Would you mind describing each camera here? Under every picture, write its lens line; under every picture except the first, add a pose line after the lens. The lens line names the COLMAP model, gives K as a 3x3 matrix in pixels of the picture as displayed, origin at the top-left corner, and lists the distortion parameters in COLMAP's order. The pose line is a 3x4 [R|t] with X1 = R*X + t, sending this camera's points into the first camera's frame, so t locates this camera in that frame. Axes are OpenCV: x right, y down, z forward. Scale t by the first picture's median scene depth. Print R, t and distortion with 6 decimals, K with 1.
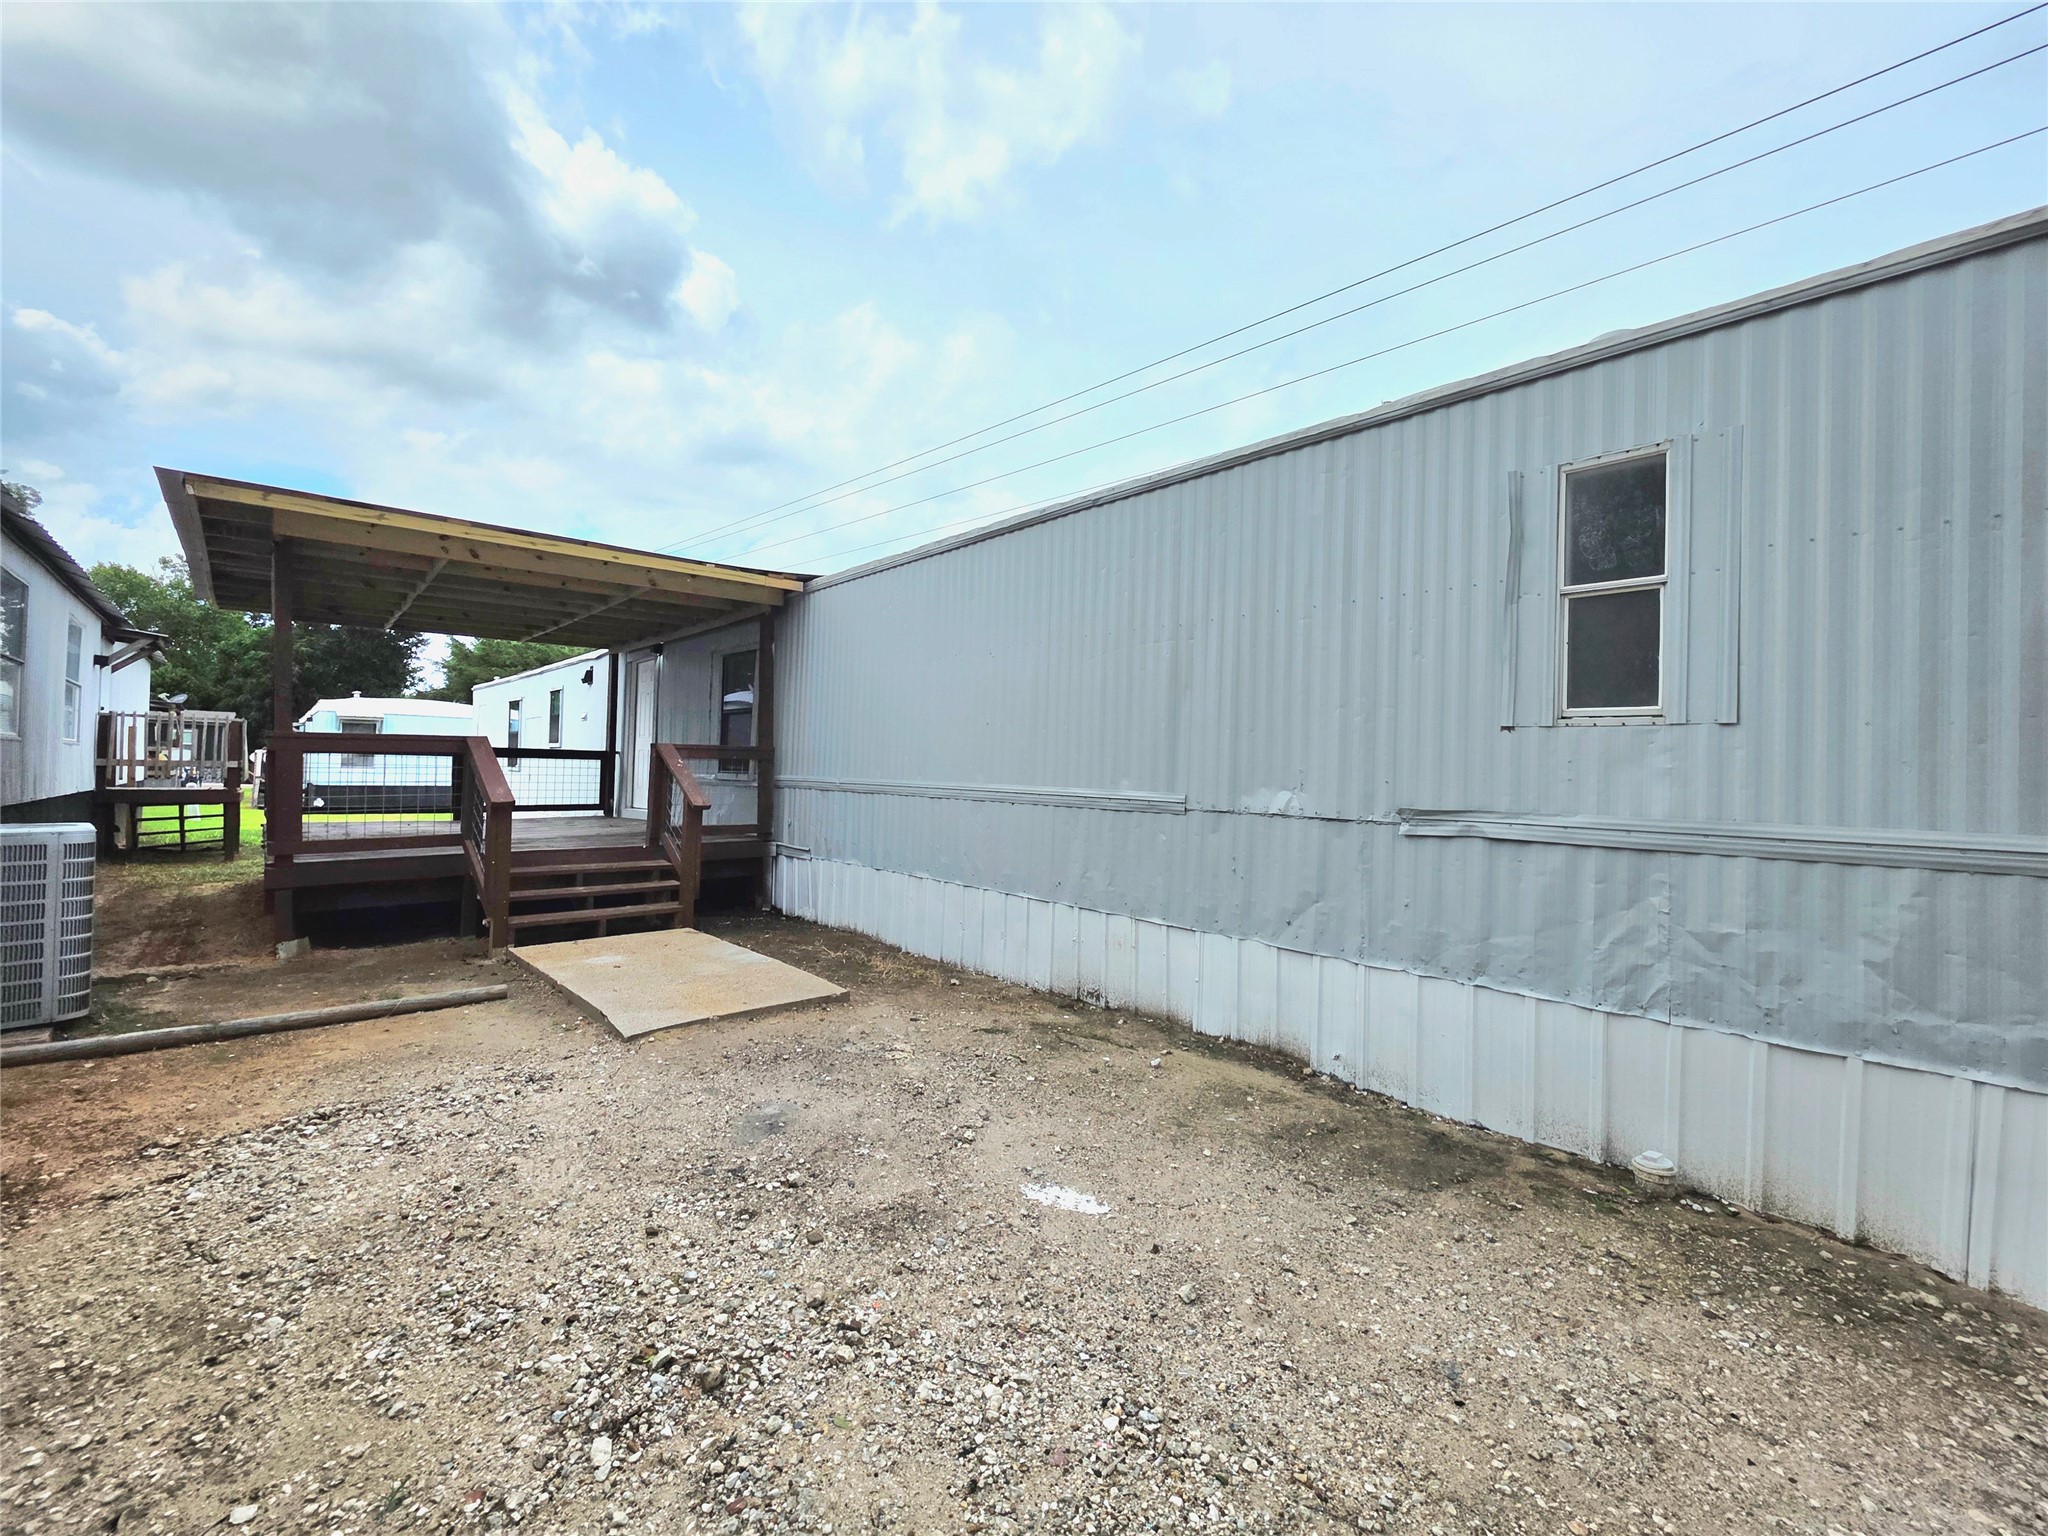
lens RADIAL K [[815.1, 0, 1020.1], [0, 815.1, 762.8], [0, 0, 1]] dist [0.004402, -0.000932]
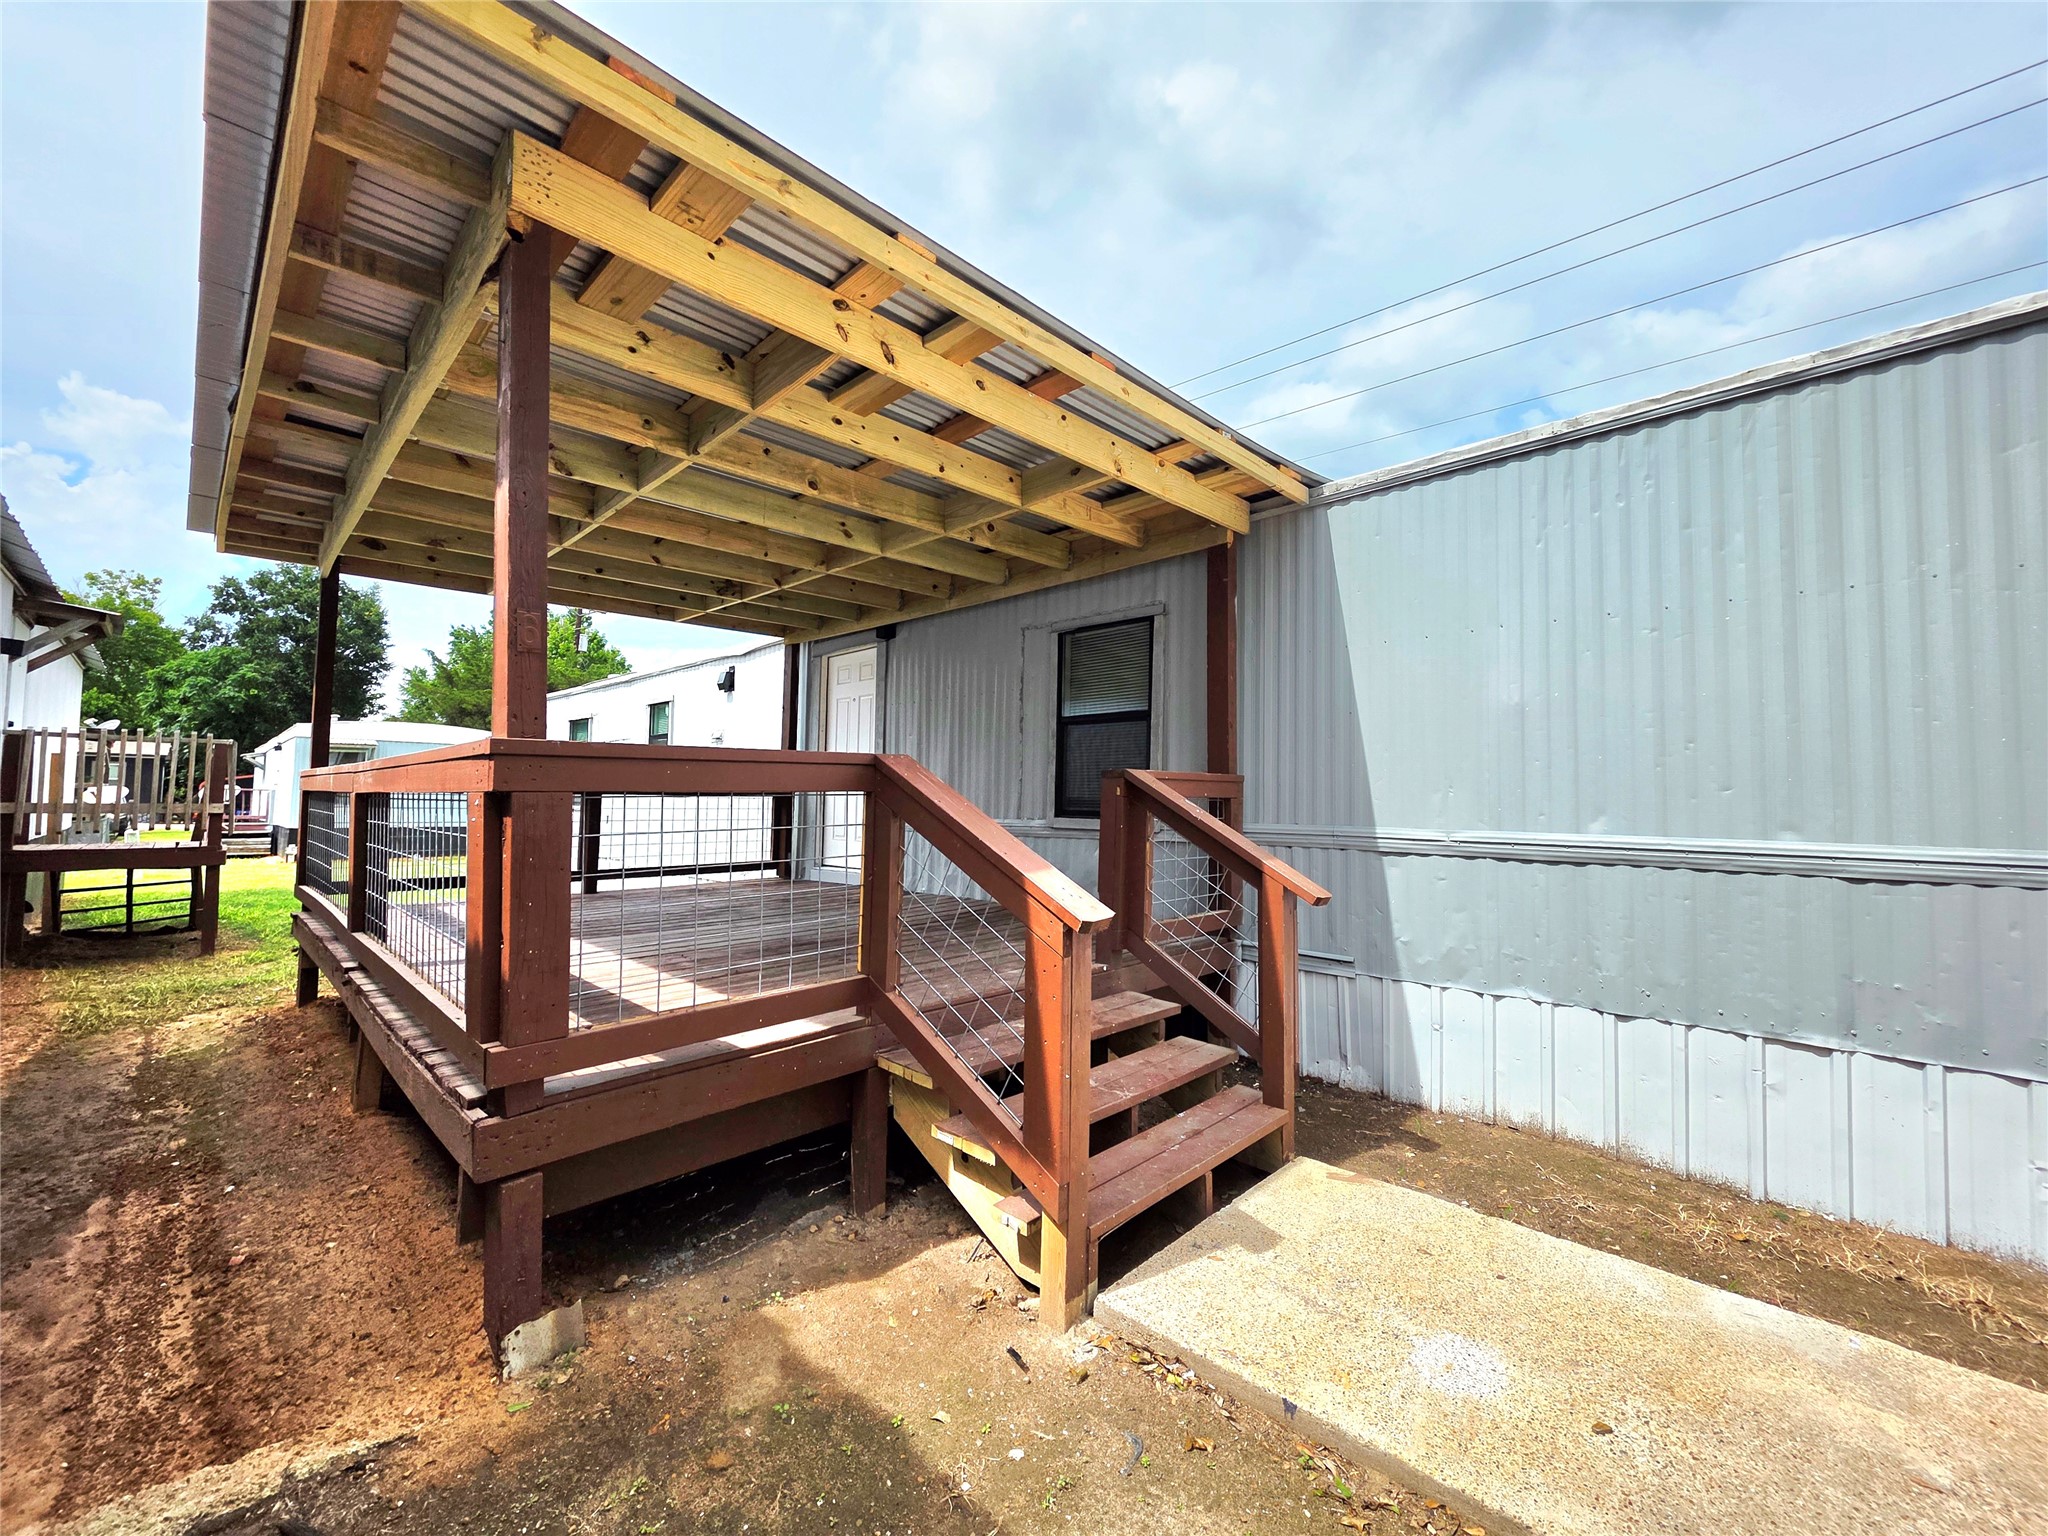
lens RADIAL K [[815.1, 0, 1028.8], [0, 815.1, 765.6], [0, 0, 1]] dist [0.004402, -0.000932]
pose [[0.998688, -0.007222, 0.050705, -0.312349], [0.008862, 0.999442, -0.032193, -0.005461], [-0.050444, 0.032600, 0.998195, 0.280101]]
